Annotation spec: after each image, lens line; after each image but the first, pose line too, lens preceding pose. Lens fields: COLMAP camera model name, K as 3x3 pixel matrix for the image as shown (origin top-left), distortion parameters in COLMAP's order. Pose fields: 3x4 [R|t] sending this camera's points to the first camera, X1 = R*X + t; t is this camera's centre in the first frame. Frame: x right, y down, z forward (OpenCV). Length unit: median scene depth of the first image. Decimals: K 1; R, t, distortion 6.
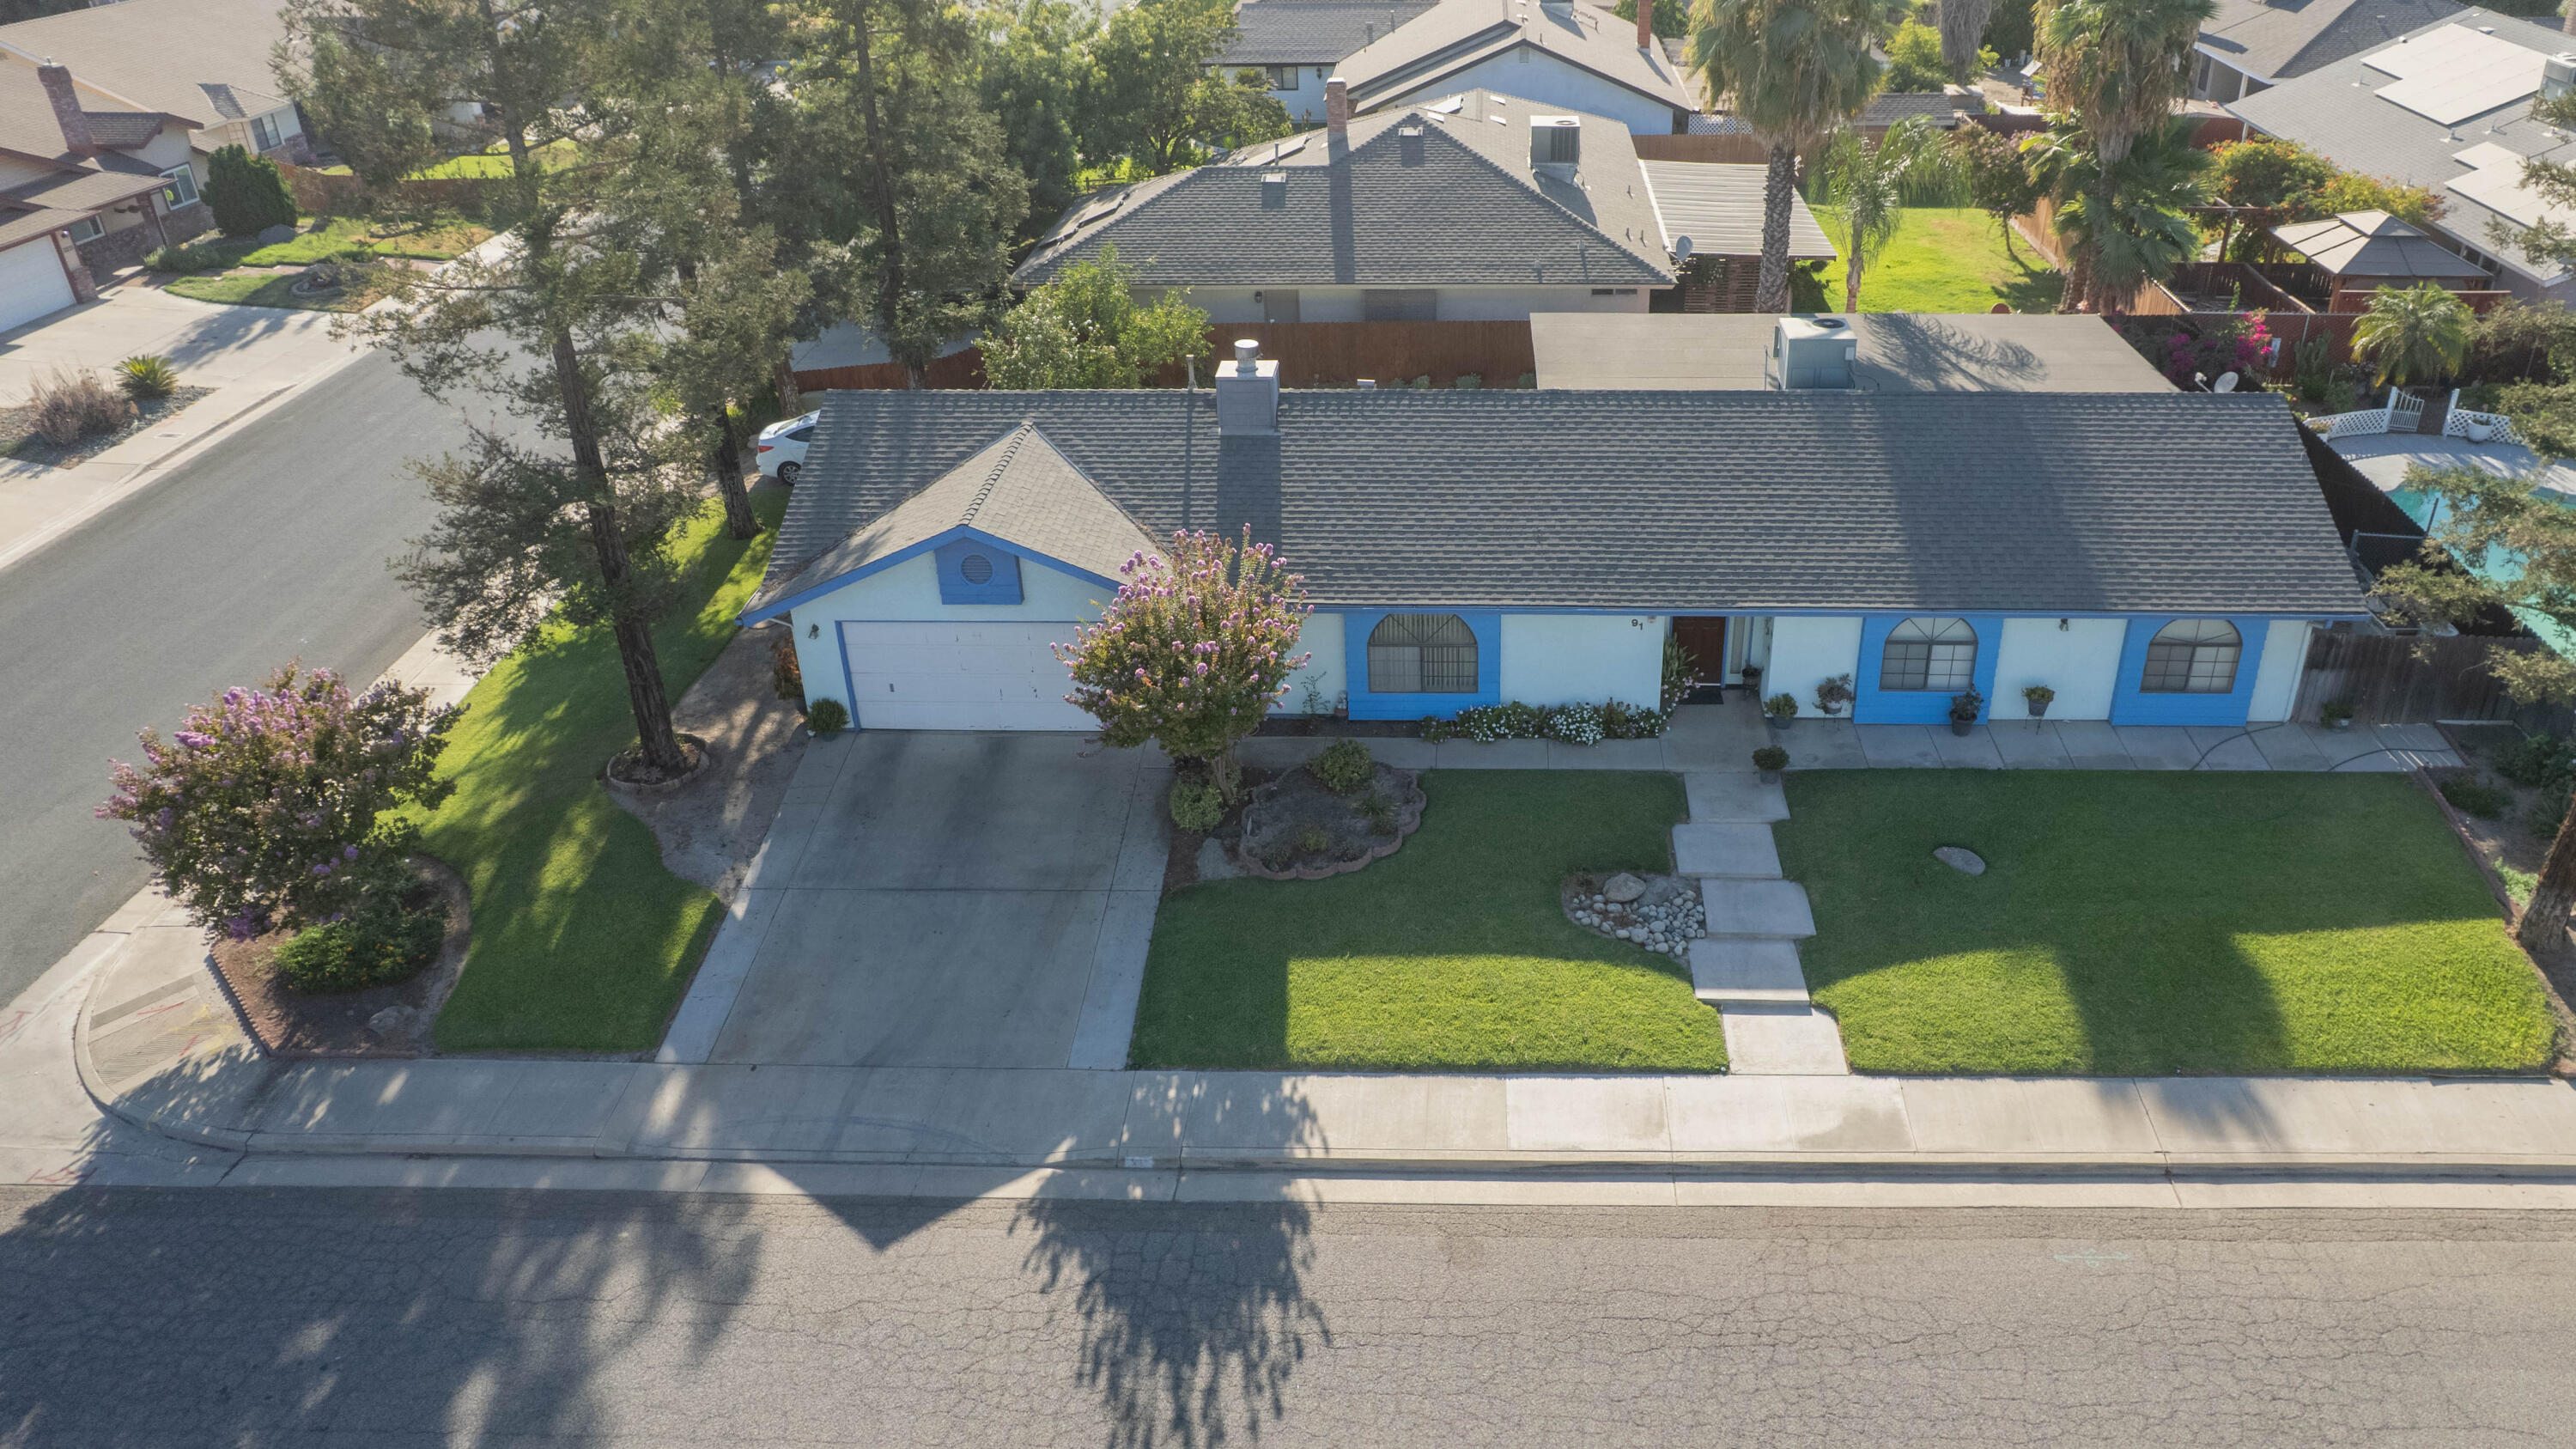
lens RADIAL K [[1761.2, 0, 1288.0], [0, 1761.2, 724.5], [0, 0, 1]] dist [-0.043229, 0.001584]
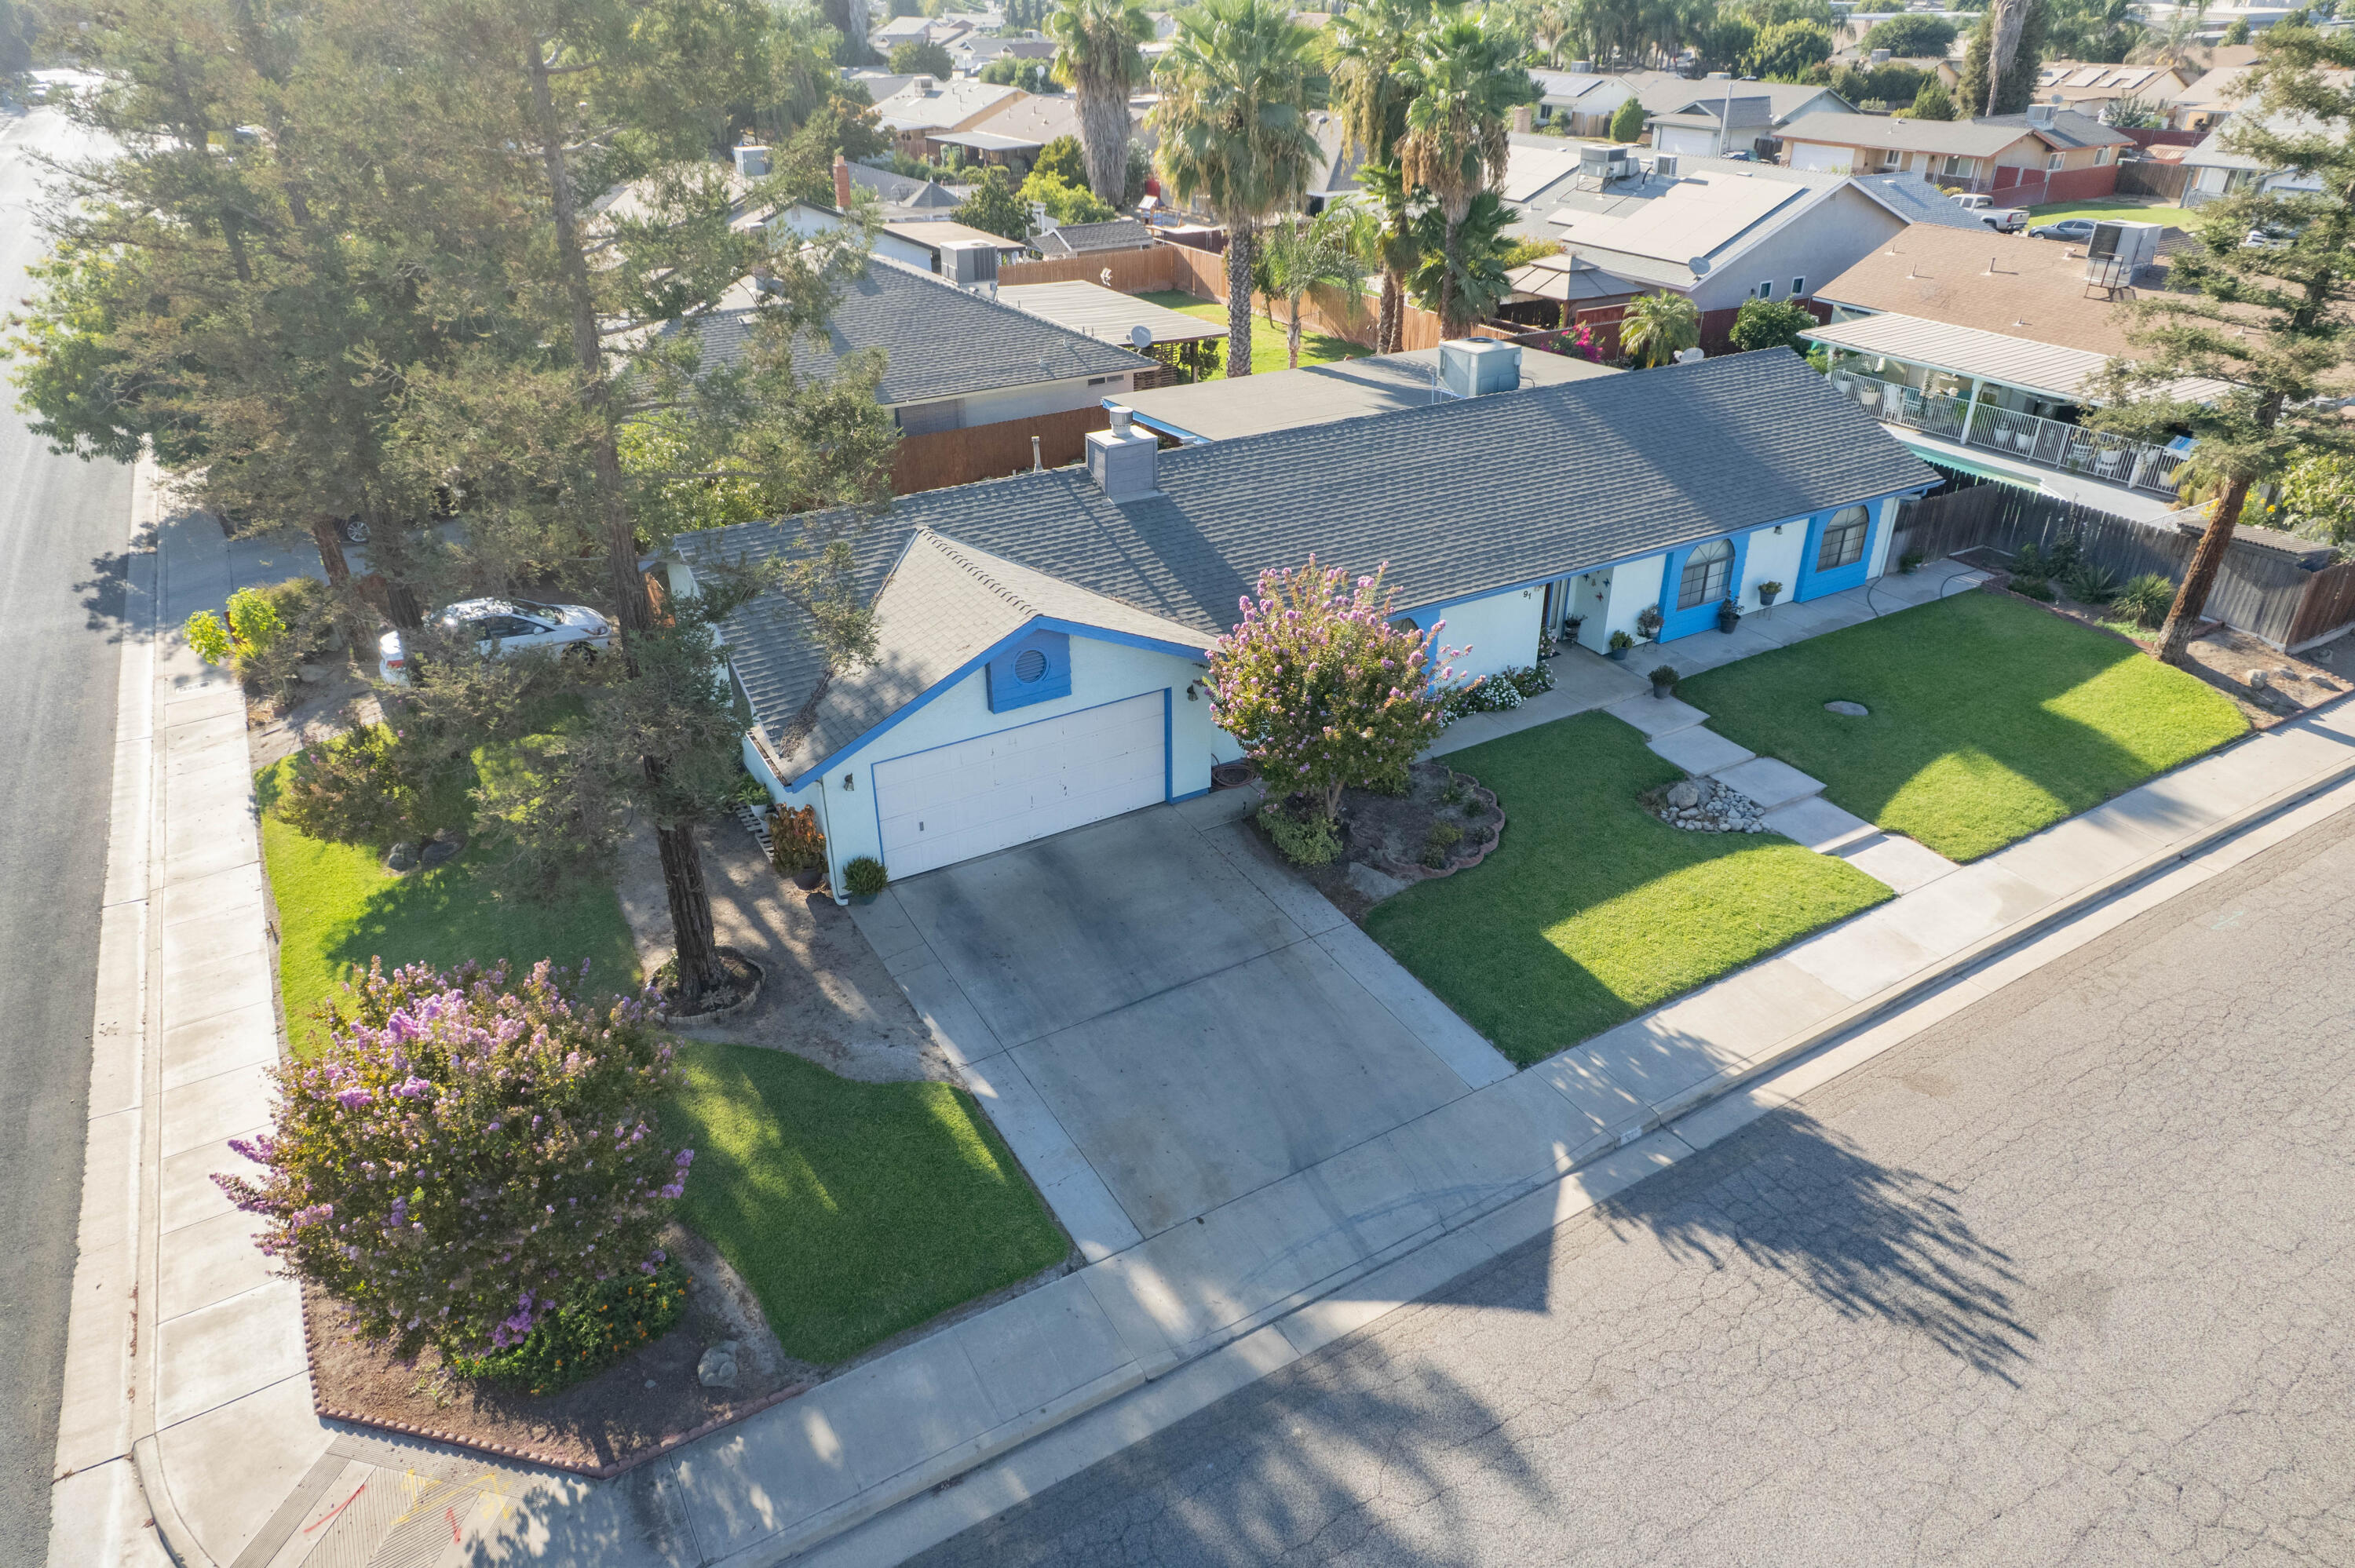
lens RADIAL K [[1519.7, 0, 1207.1], [0, 1519.7, 794.4], [0, 0, 1]] dist [-0.064390, 0.067988]
pose [[0.828821, -0.256025, 0.497501, -0.605377], [0.268536, 0.962086, 0.047738, -0.042730], [-0.490861, 0.094031, 0.866149, 0.315295]]
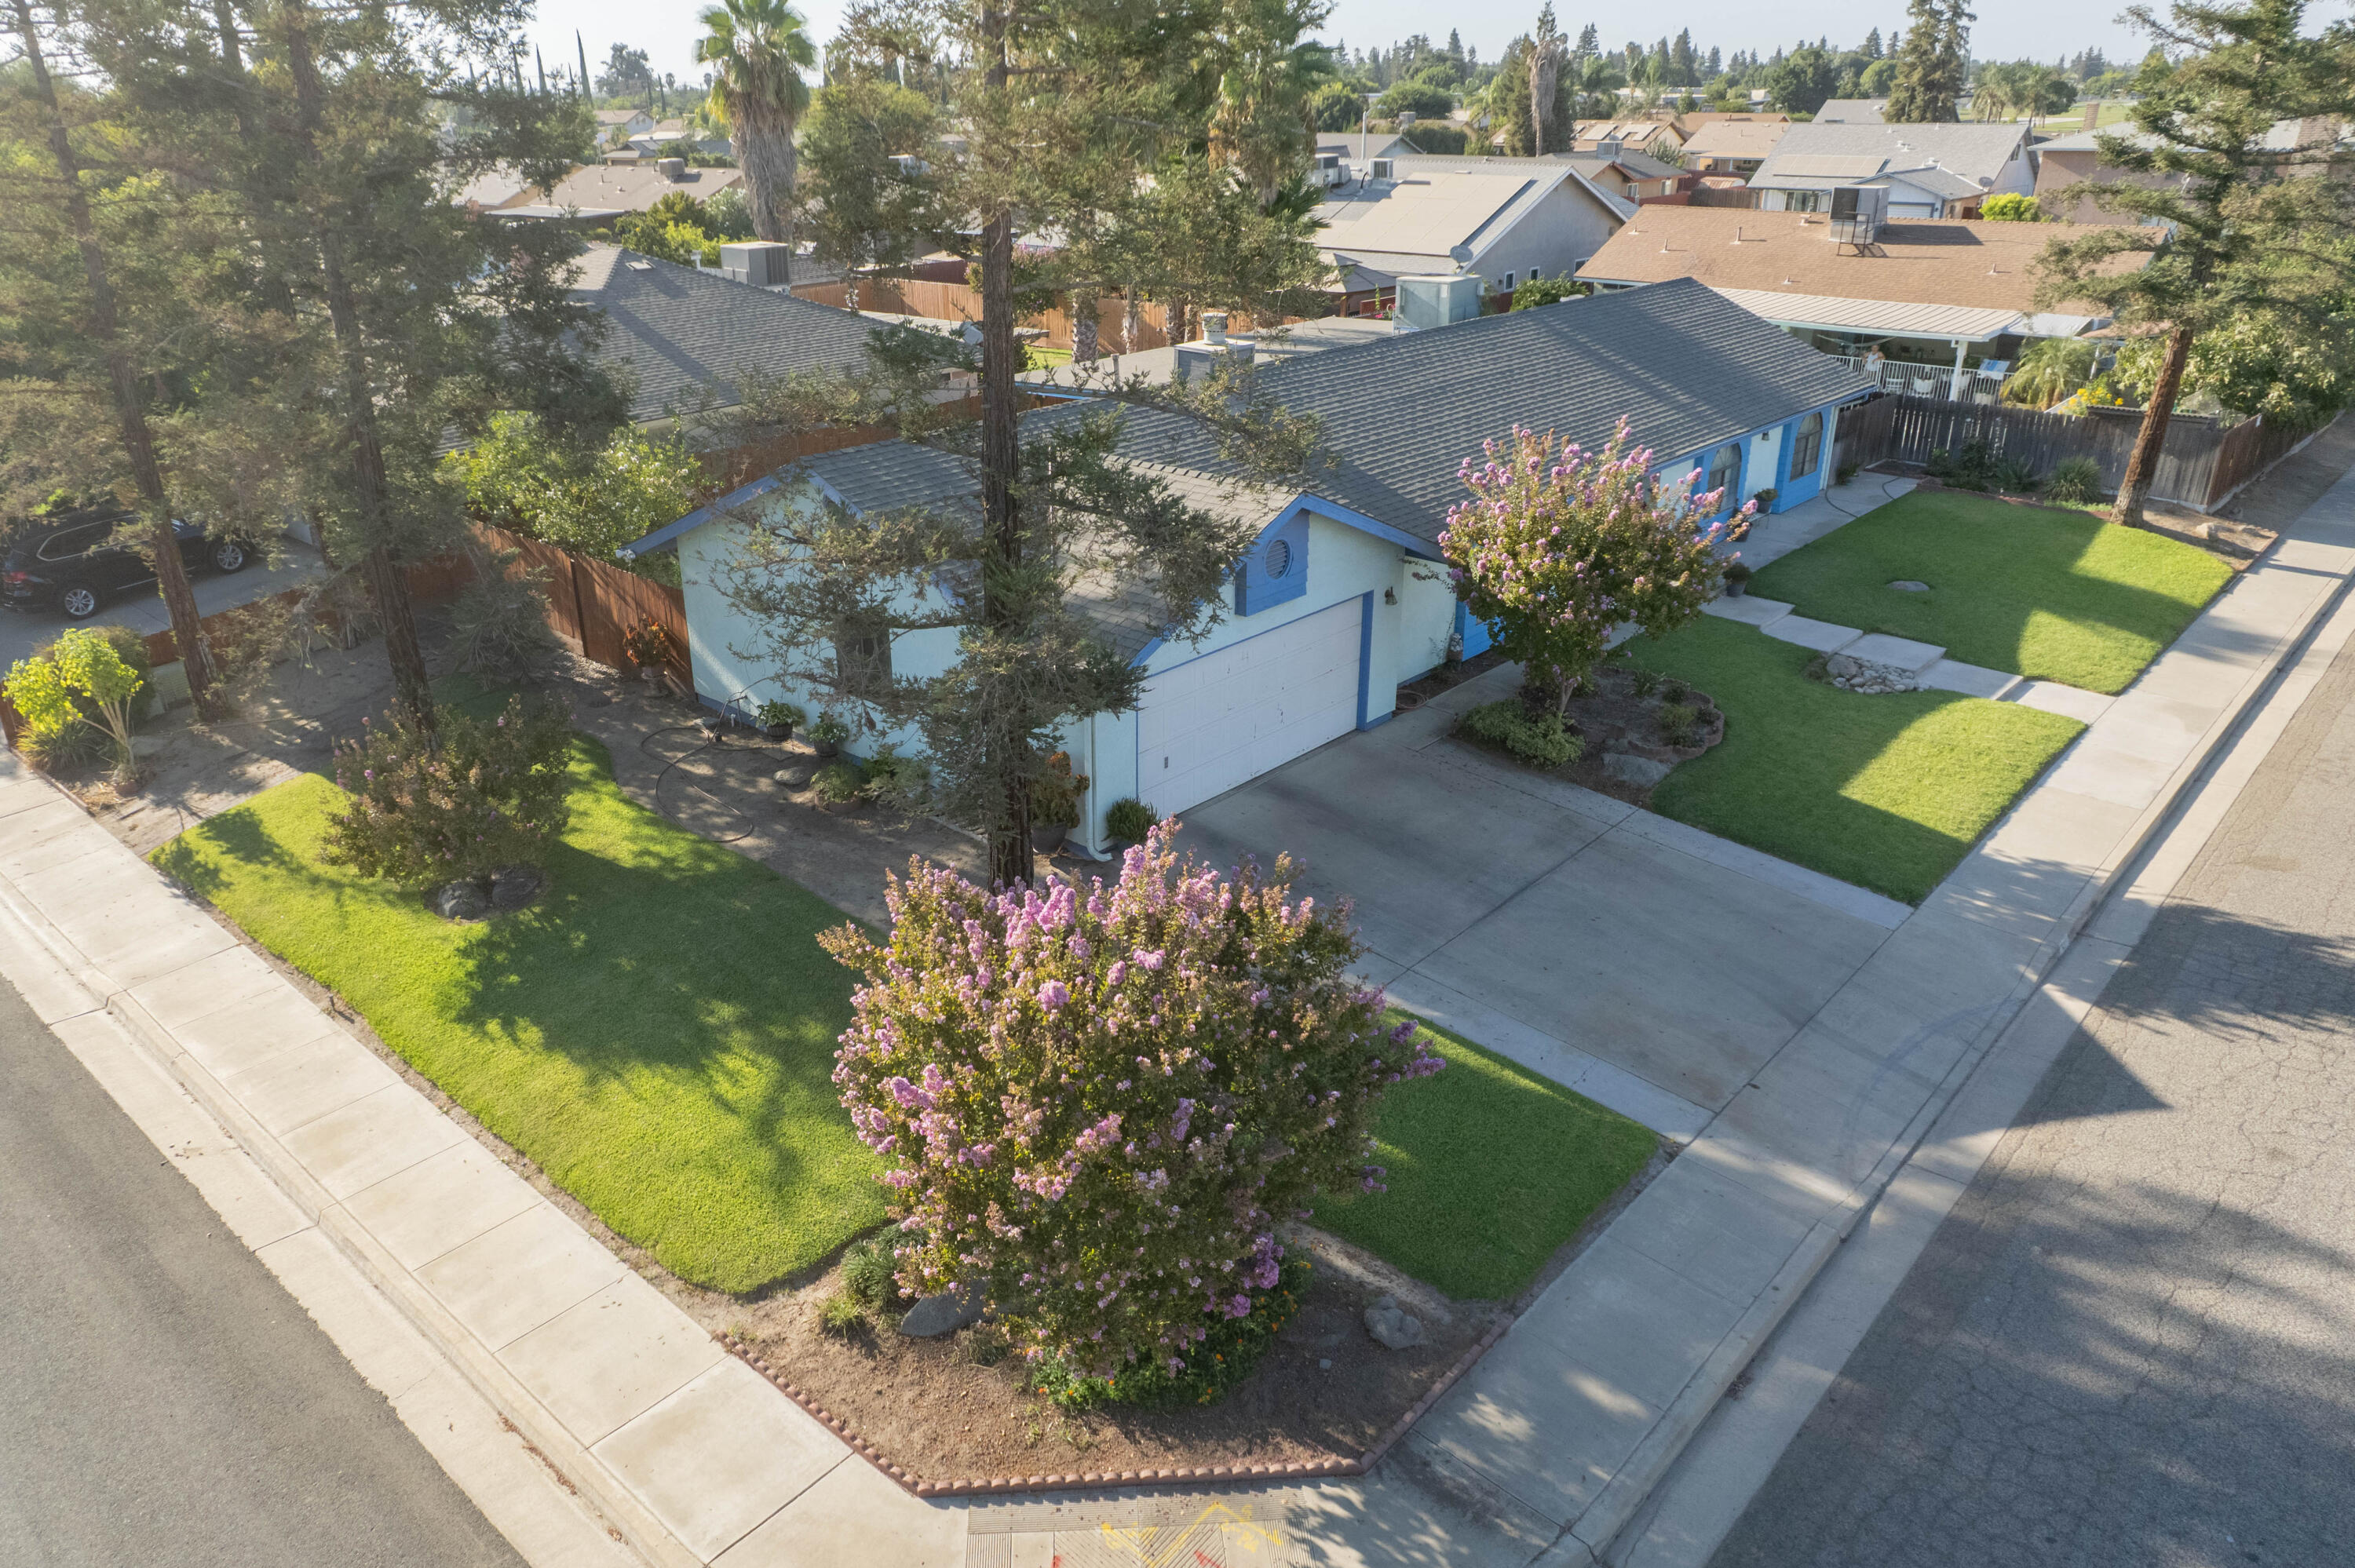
lens RADIAL K [[1660.3, 0, 1150.2], [0, 1660.3, 773.0], [0, 0, 1]] dist [-0.069725, 0.078896]
pose [[0.643112, -0.295705, 0.706375, -0.907407], [0.386728, 0.921578, 0.033701, -0.053748], [-0.660945, 0.251501, 0.707035, 0.611703]]
